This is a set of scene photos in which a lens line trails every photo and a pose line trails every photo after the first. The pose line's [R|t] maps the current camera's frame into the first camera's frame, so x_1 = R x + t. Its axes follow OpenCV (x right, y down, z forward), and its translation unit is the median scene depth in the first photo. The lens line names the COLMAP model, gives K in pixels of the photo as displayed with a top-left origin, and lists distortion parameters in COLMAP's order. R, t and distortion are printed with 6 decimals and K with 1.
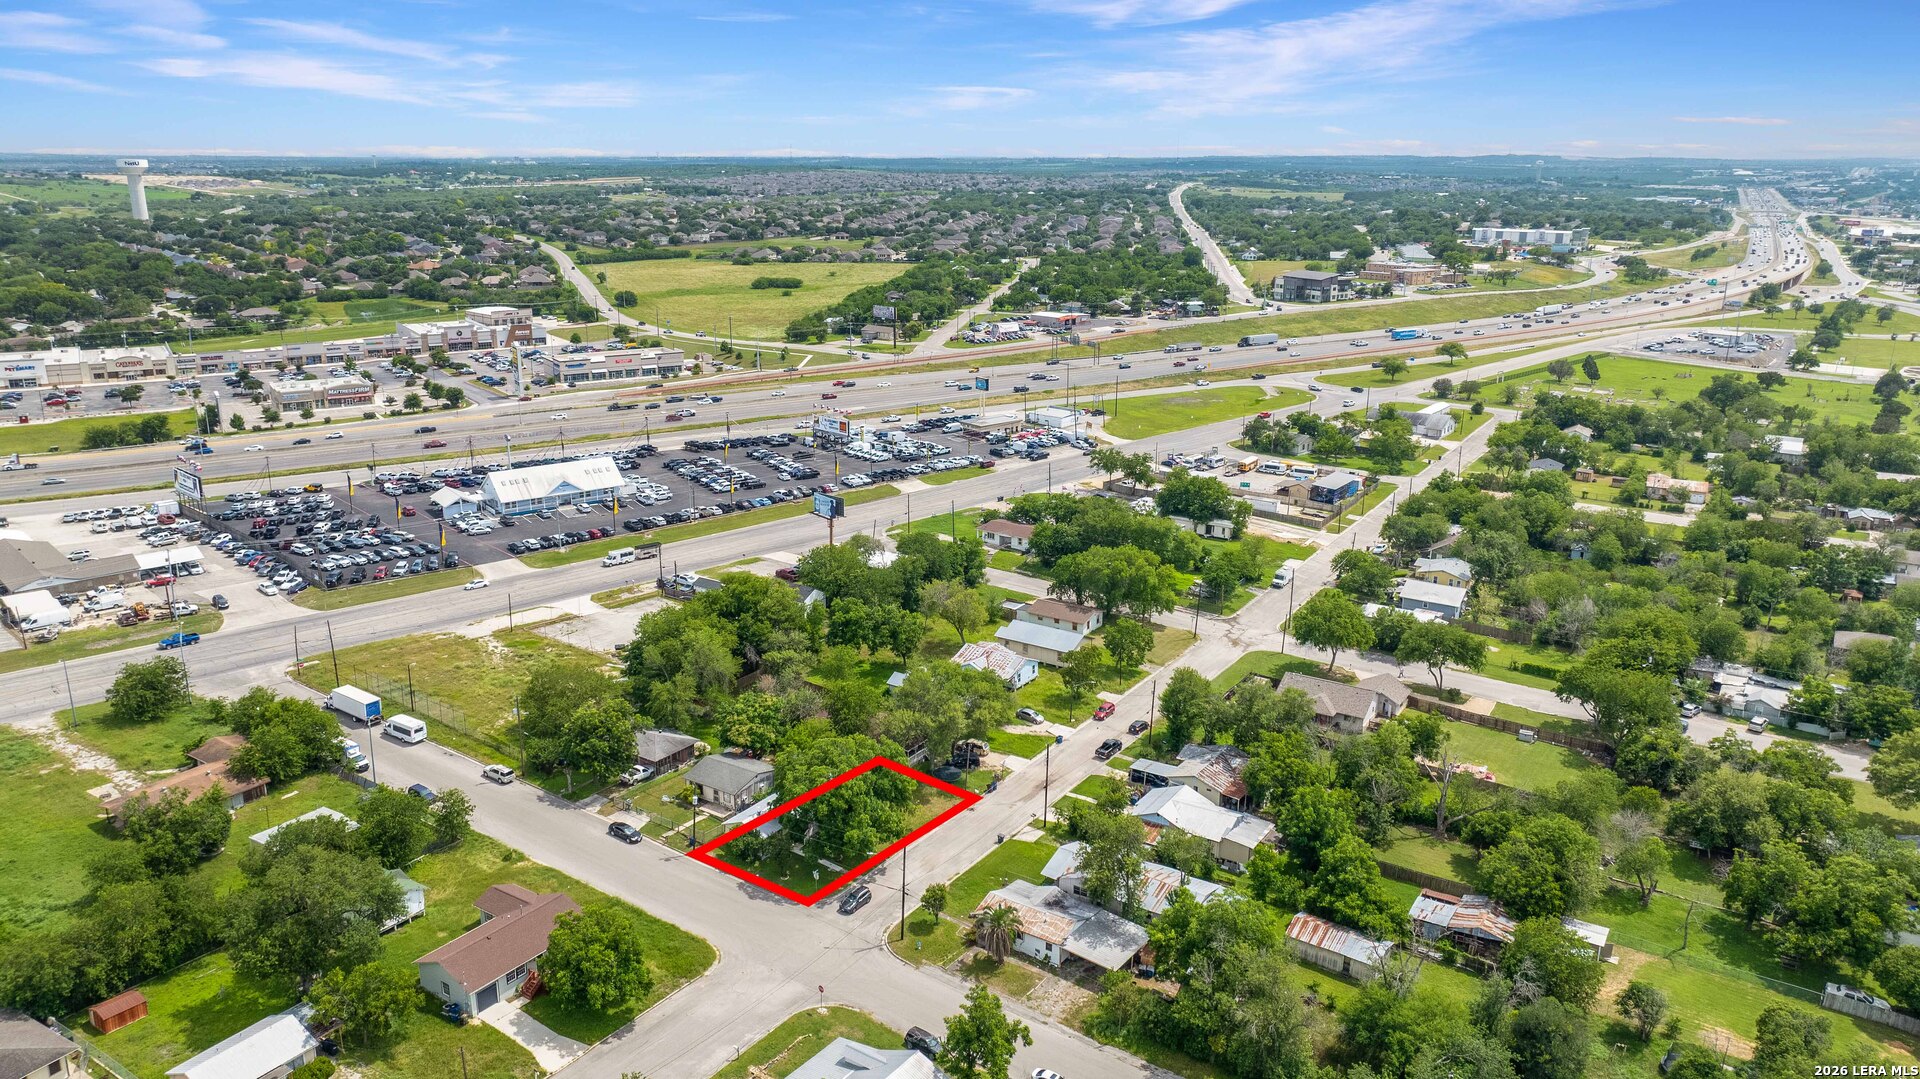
lens RADIAL K [[1395.7, 0, 960.0], [0, 1395.7, 539.5], [0, 0, 1]] dist [-0.004345, 0.000894]
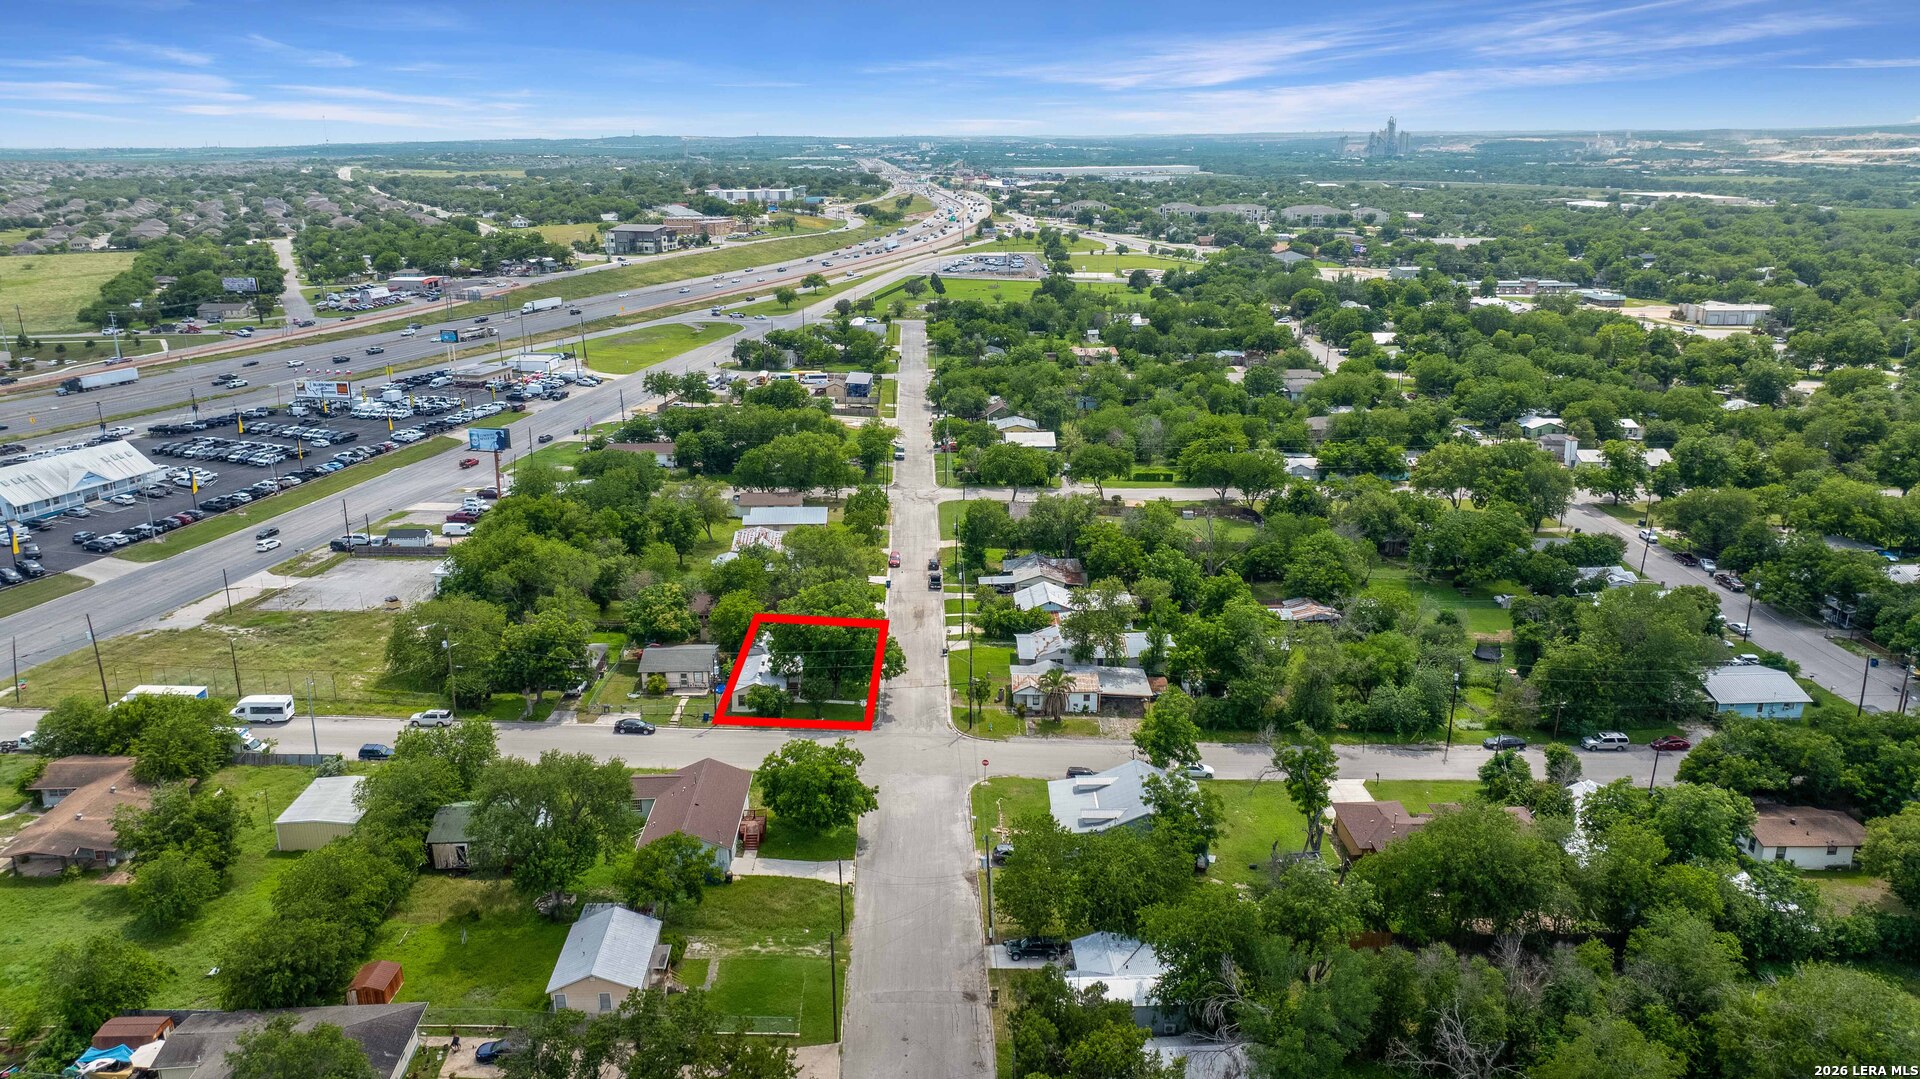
lens RADIAL K [[1395.7, 0, 960.0], [0, 1395.7, 539.5], [0, 0, 1]] dist [-0.004345, 0.000894]
pose [[0.811443, -0.172253, 0.558471, -0.309371], [0.169540, 0.983866, 0.057124, 0.034703], [-0.559300, 0.048330, 0.827555, 0.034419]]
